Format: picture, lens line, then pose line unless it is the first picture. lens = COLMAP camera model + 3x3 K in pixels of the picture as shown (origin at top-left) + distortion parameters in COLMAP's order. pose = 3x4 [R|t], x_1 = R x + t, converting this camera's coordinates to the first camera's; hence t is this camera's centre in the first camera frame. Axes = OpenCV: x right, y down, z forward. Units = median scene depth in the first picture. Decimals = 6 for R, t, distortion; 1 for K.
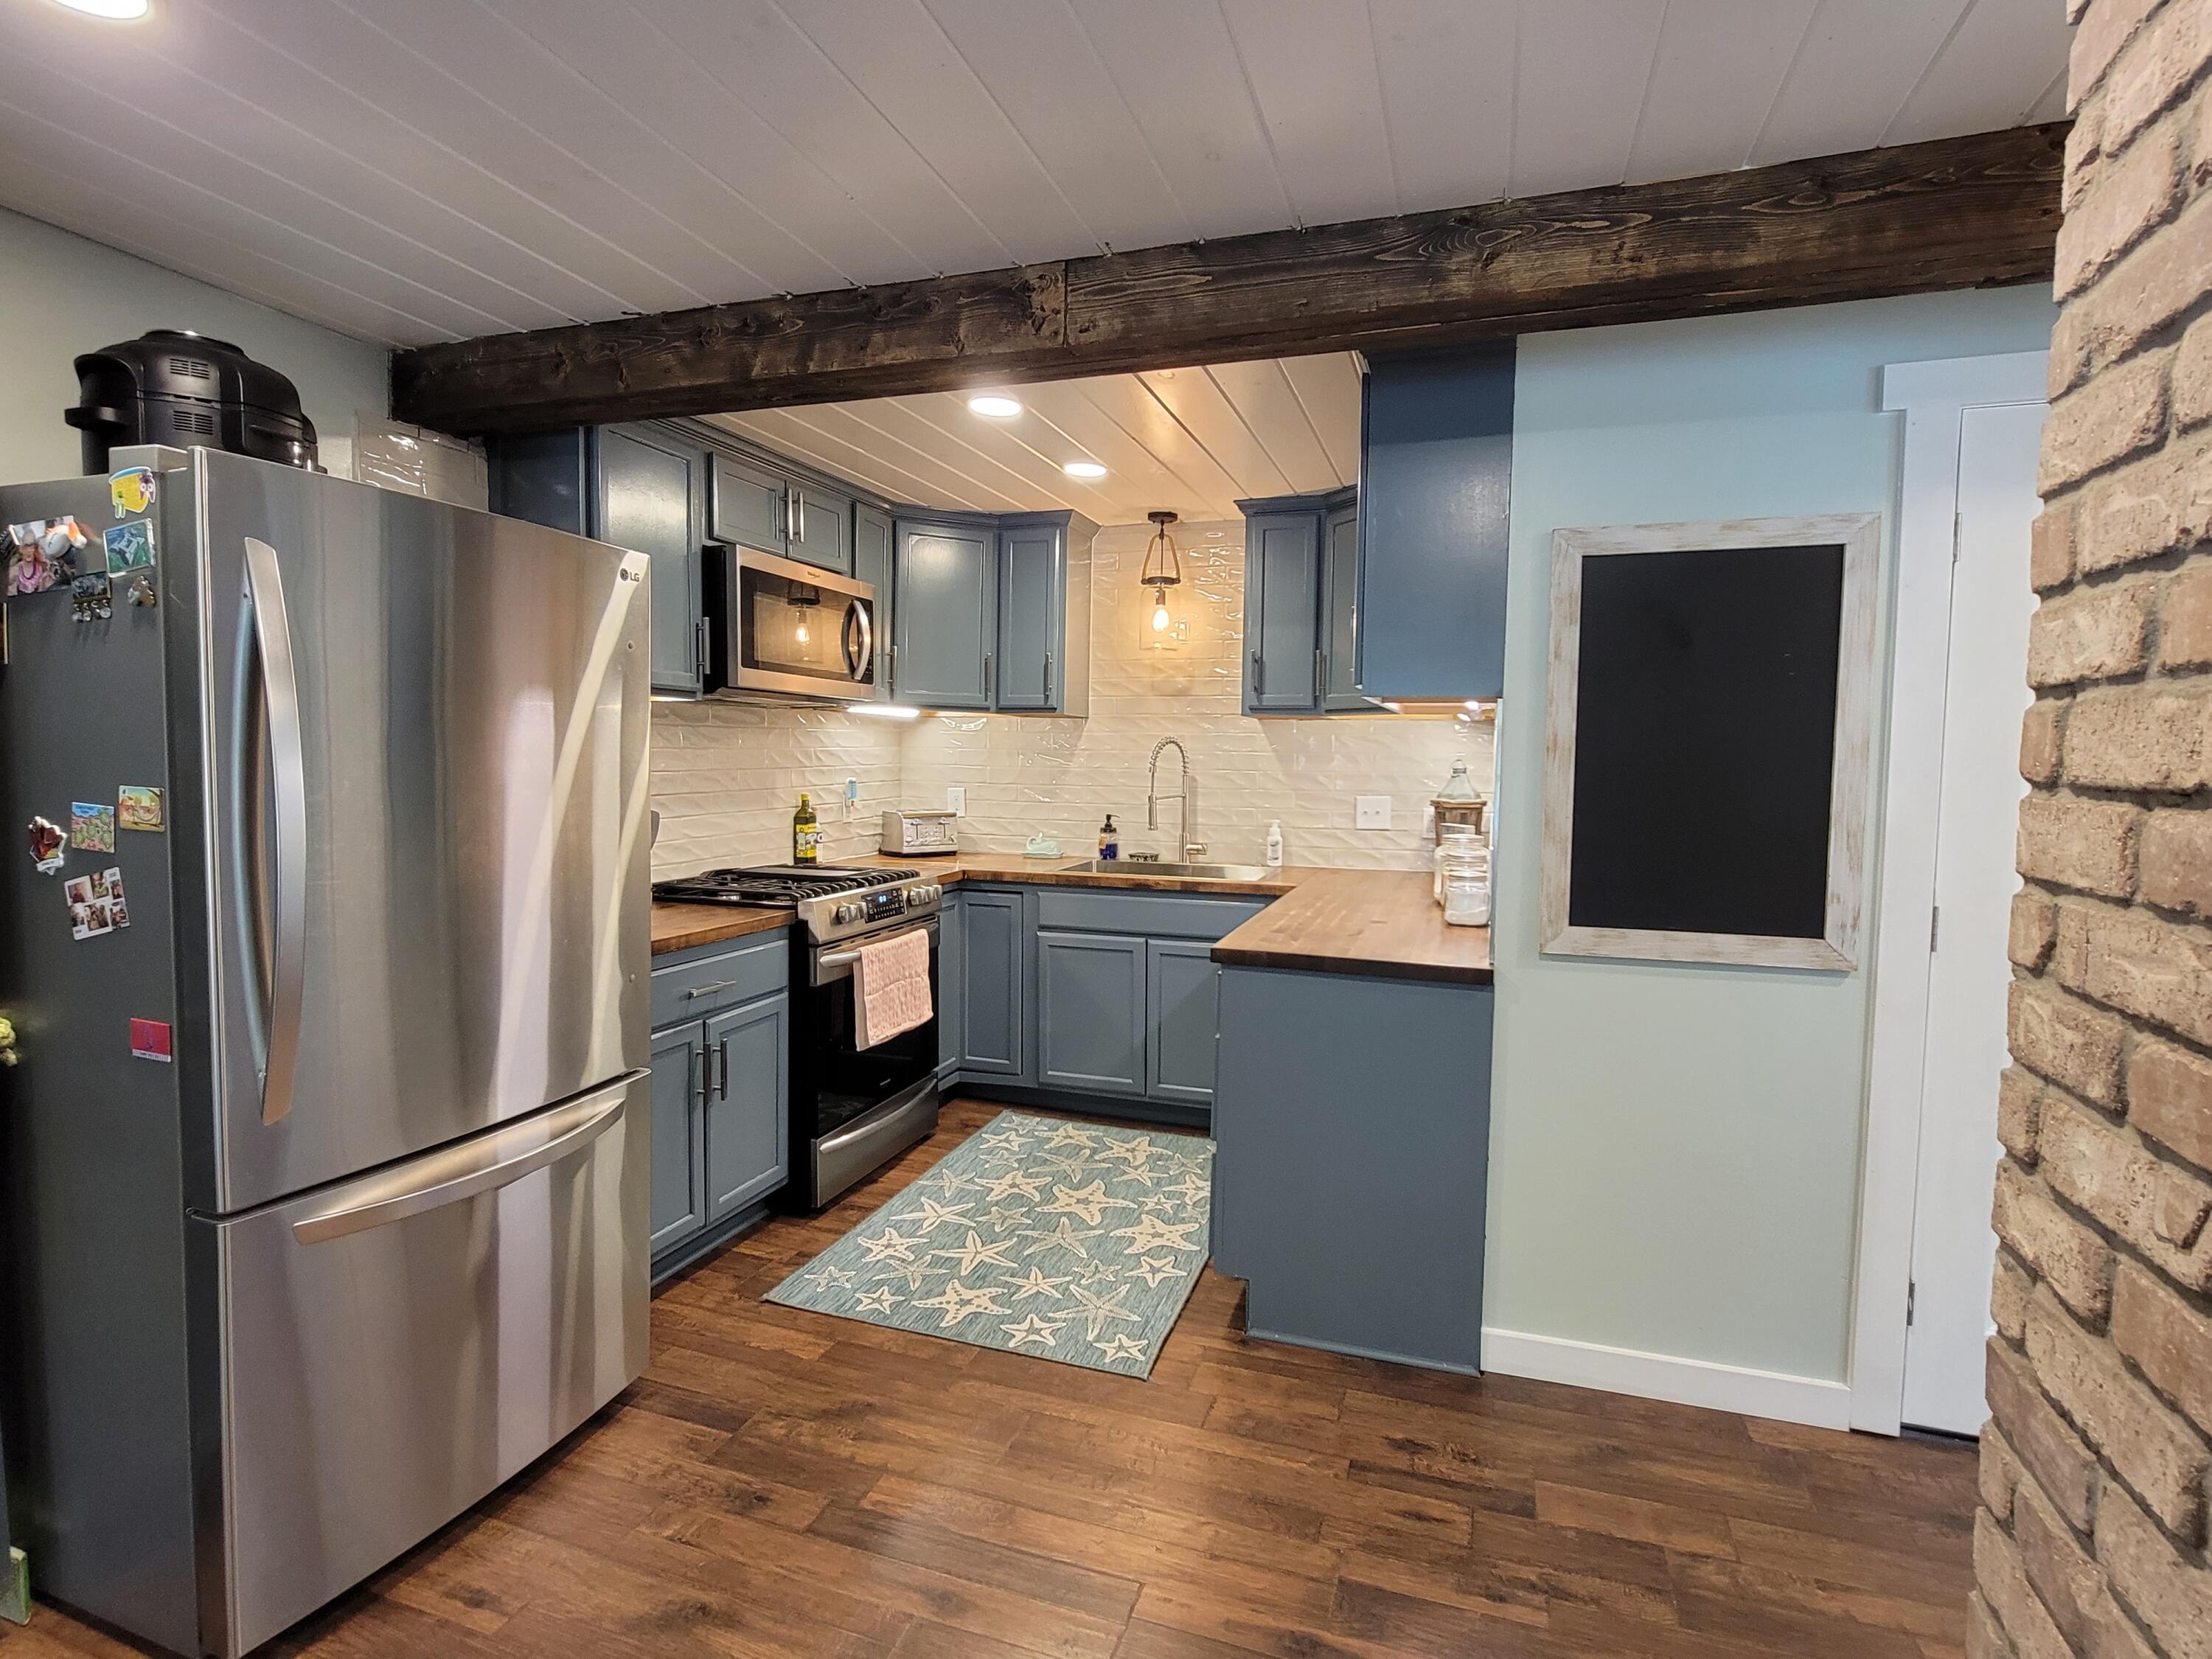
lens RADIAL K [[1095.5, 0, 1108.4], [0, 1095.5, 814.1], [0, 0, 1]] dist [-0.002864, -0.000043]
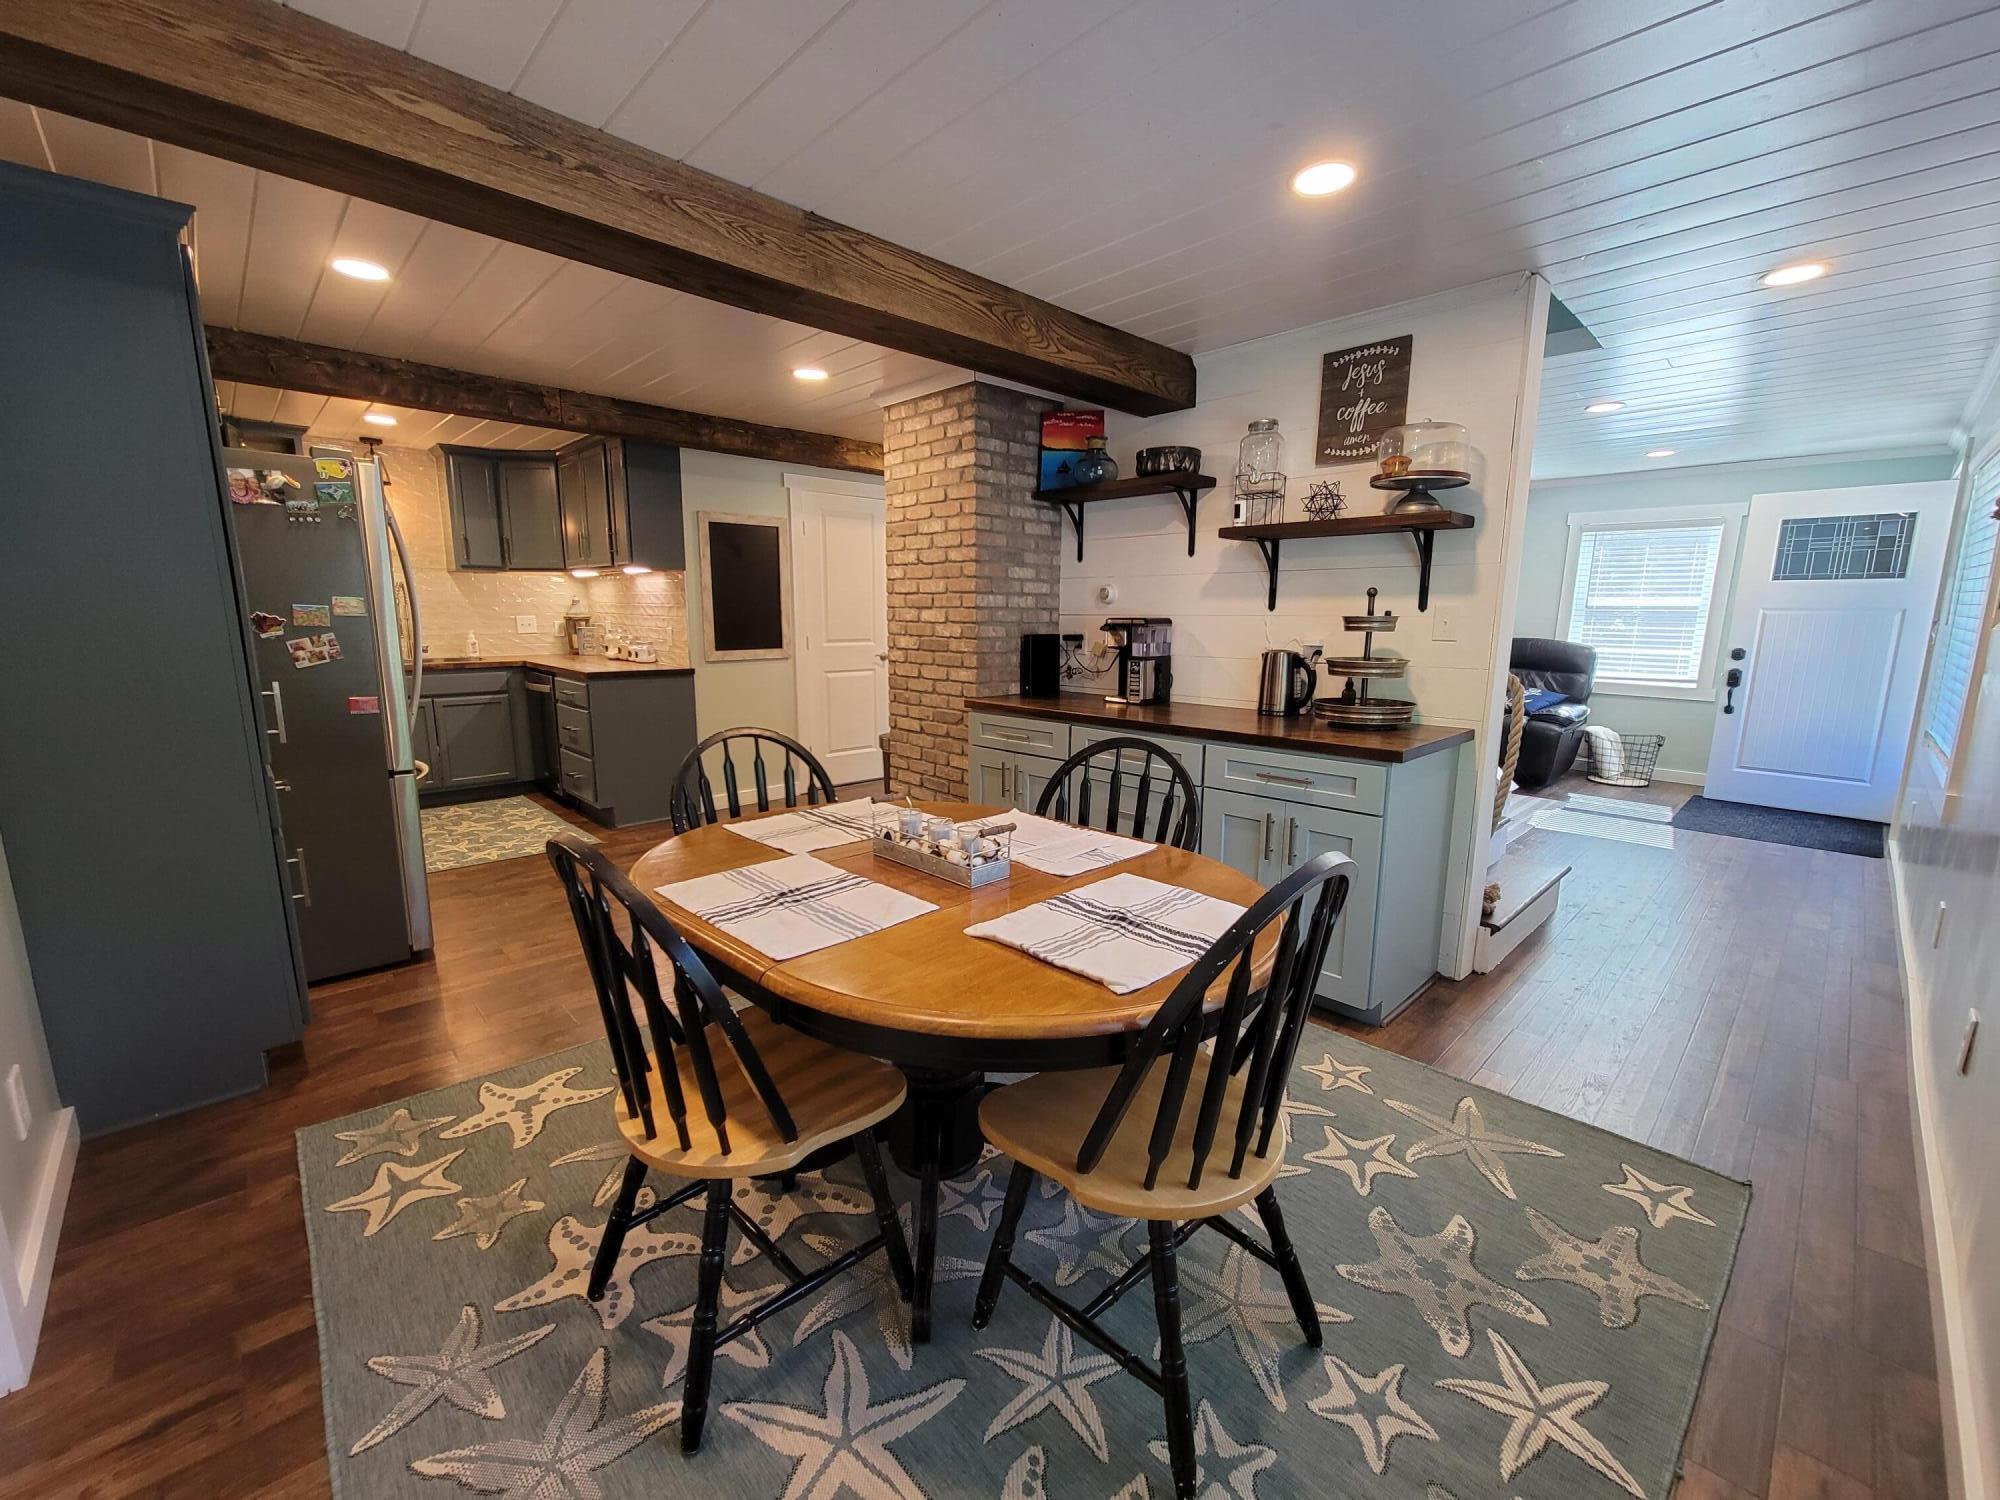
lens RADIAL K [[814.3, 0, 1000.1], [0, 814.3, 754.7], [0, 0, 1]] dist [-0.003039, -0.000165]
pose [[0.457774, -0.165809, 0.873470, -1.213954], [0.049055, 0.985669, 0.161399, 0.063838], [-0.887714, -0.031036, 0.459348, -0.703133]]
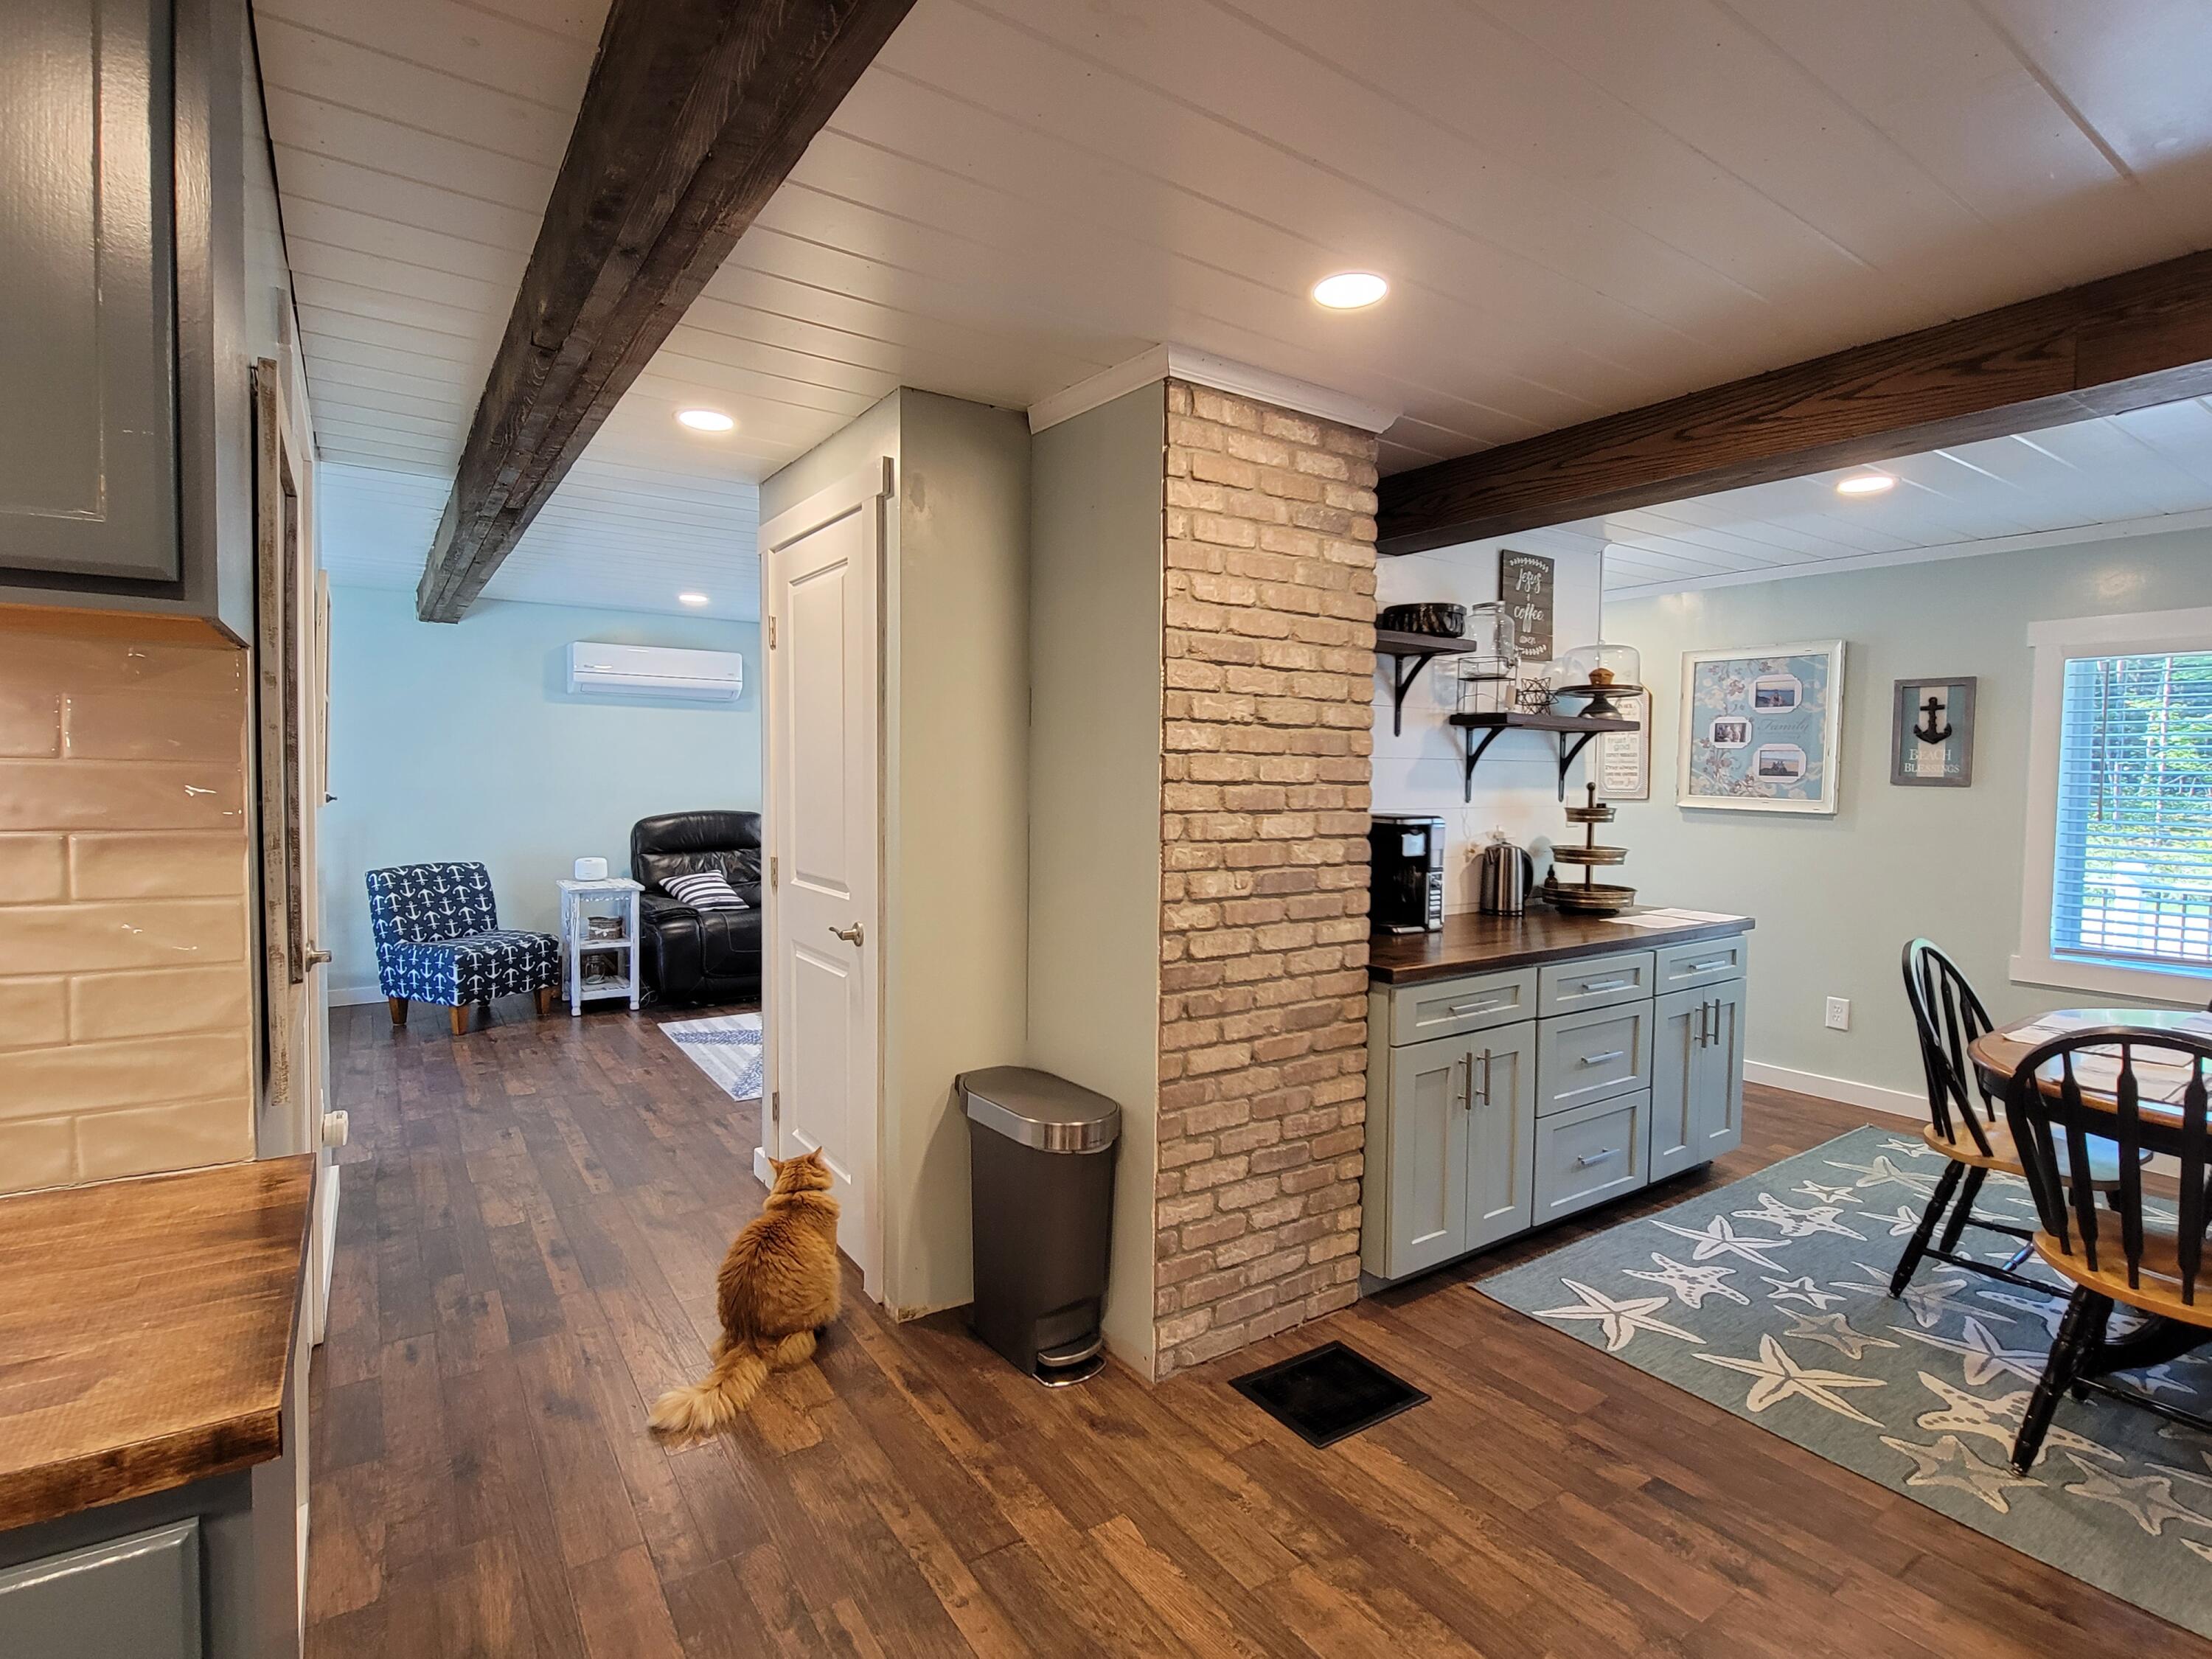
lens RADIAL K [[1090.1, 0, 1108.4], [0, 1090.1, 815.9], [0, 0, 1]] dist [-0.004872, -0.000247]
pose [[-0.801367, -0.049307, 0.596137, -0.291385], [0.008415, 0.995569, 0.093656, -0.075370], [-0.598114, 0.080069, -0.797401, 1.237453]]
